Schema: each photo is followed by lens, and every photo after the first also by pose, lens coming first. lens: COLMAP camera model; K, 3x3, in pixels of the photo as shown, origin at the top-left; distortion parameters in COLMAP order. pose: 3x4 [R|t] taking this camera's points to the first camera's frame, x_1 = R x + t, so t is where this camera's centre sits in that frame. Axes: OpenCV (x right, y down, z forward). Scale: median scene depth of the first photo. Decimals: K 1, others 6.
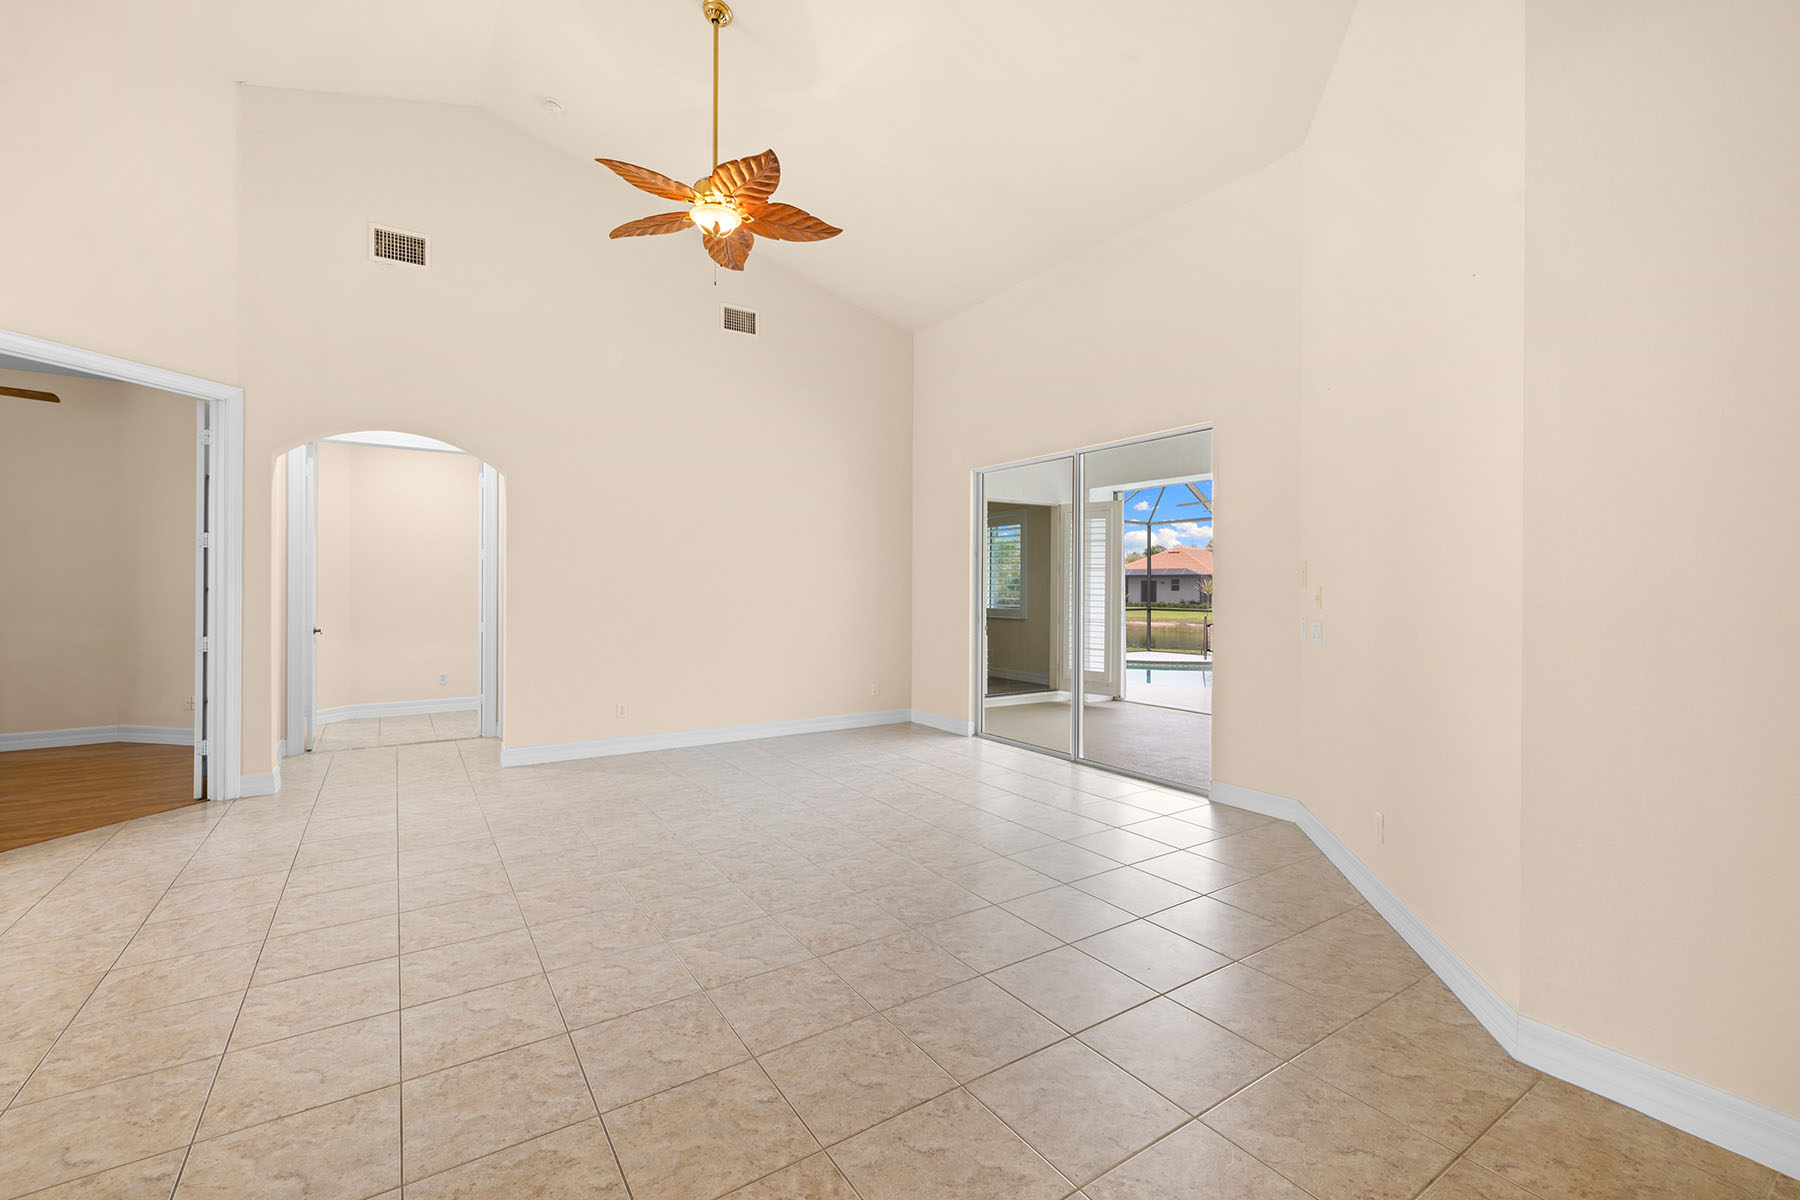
lens RADIAL K [[761.4, 0, 896.0], [0, 761.4, 588.4], [0, 0, 1]] dist [0.000588, -0.000066]
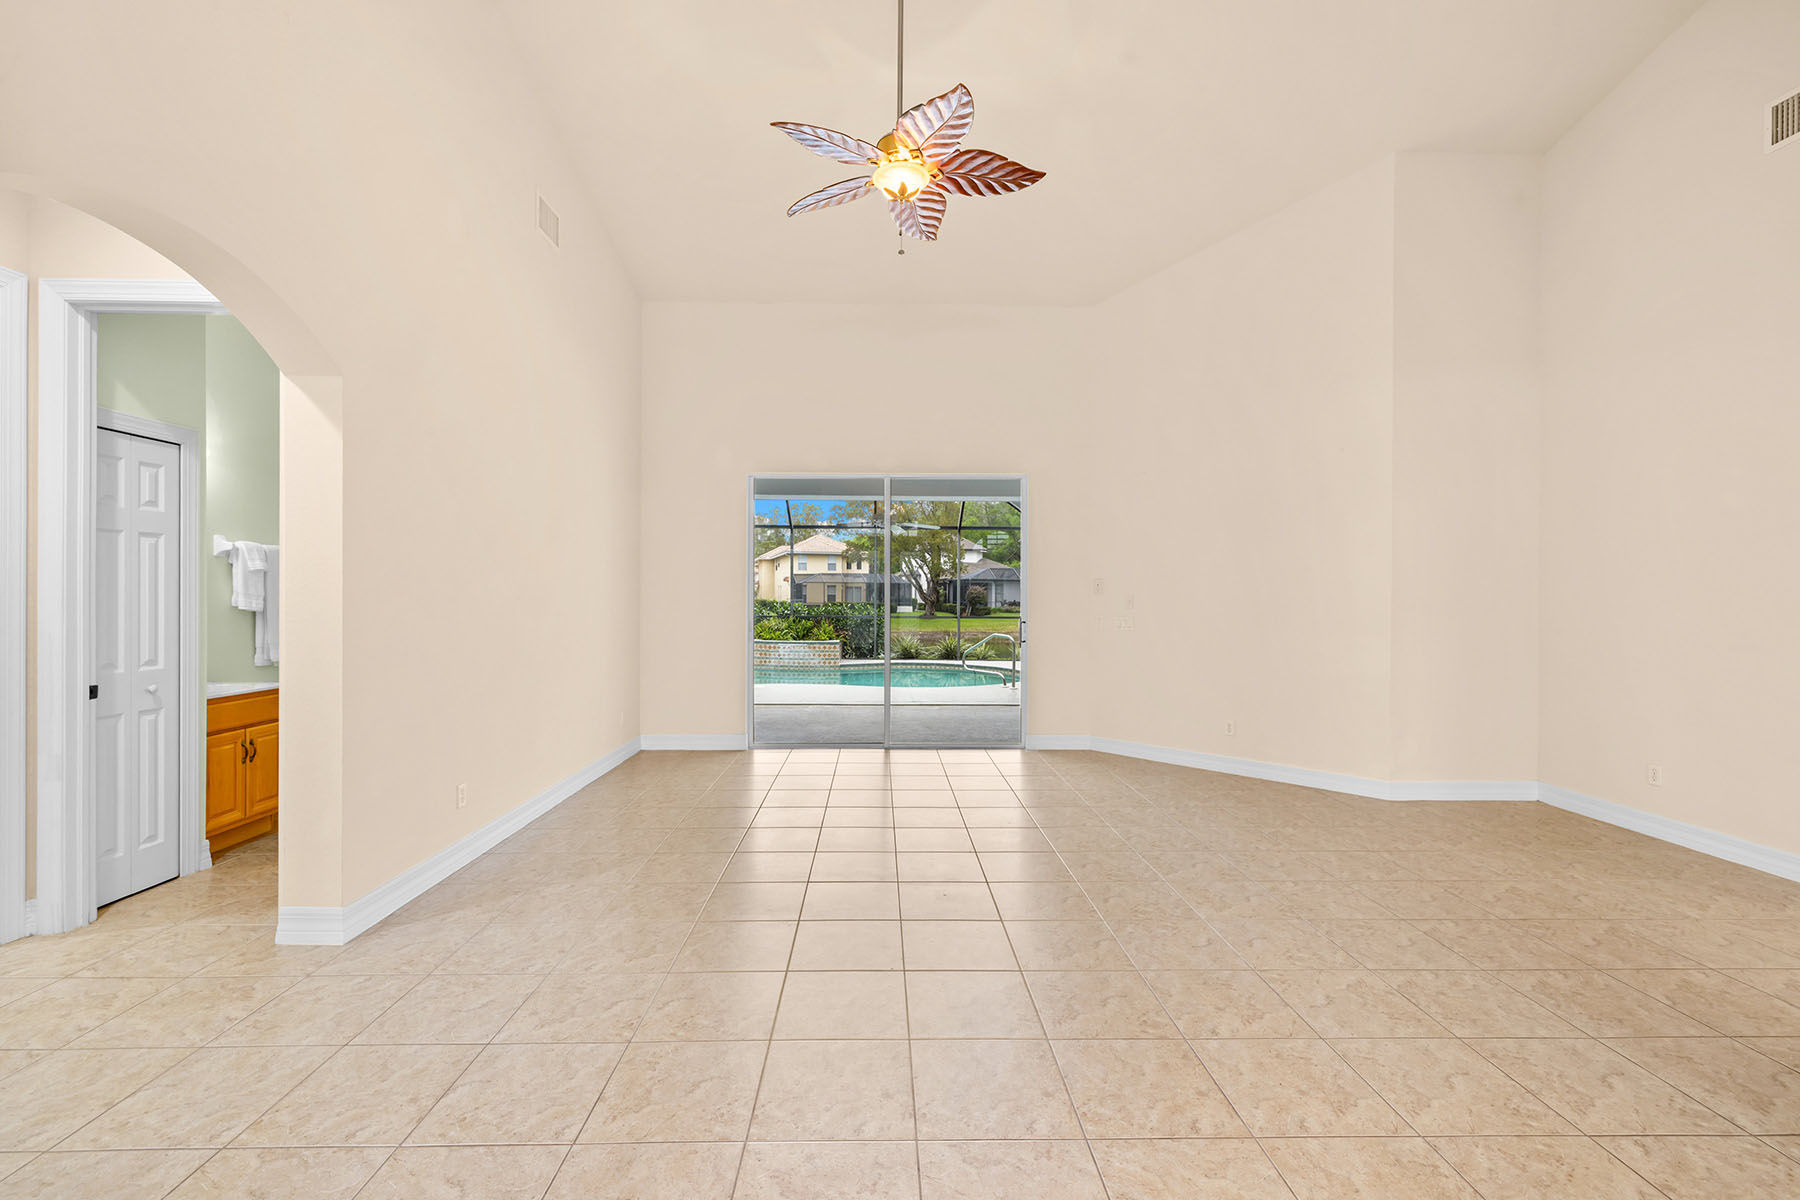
lens RADIAL K [[759.0, 0, 893.2], [0, 759.0, 588.0], [0, 0, 1]] dist [0.000831, 0.000464]
pose [[0.535025, 0.004907, 0.844822, -1.242022], [0.000788, 0.999980, -0.006308, -0.007834], [-0.844836, 0.004041, 0.535011, 0.666370]]
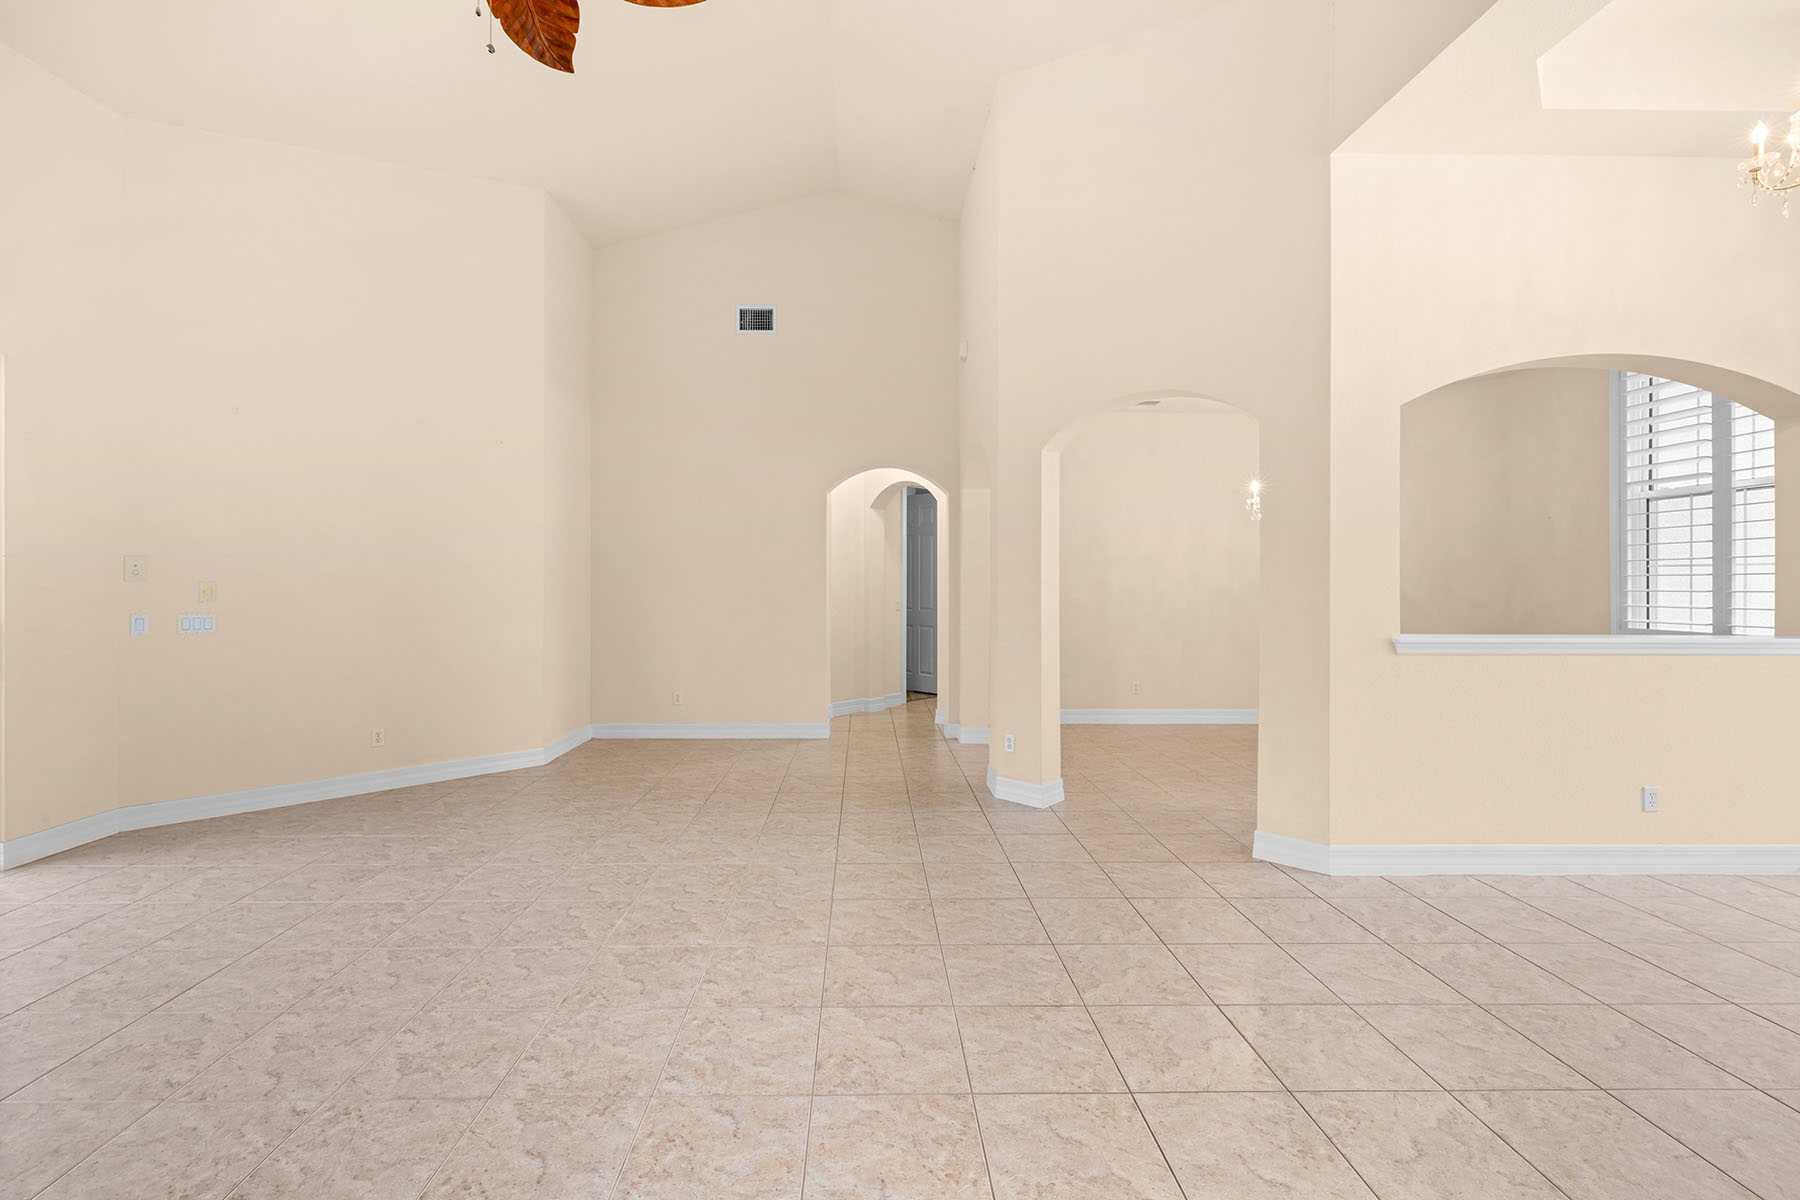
lens RADIAL K [[763.4, 0, 874.8], [0, 763.4, 580.9], [0, 0, 1]] dist [0.000561, 0.000302]
pose [[-0.842540, -0.003748, 0.538621, -0.984690], [-0.004970, 0.999987, -0.000817, -0.008146], [-0.538611, -0.003365, -0.842548, 1.658252]]
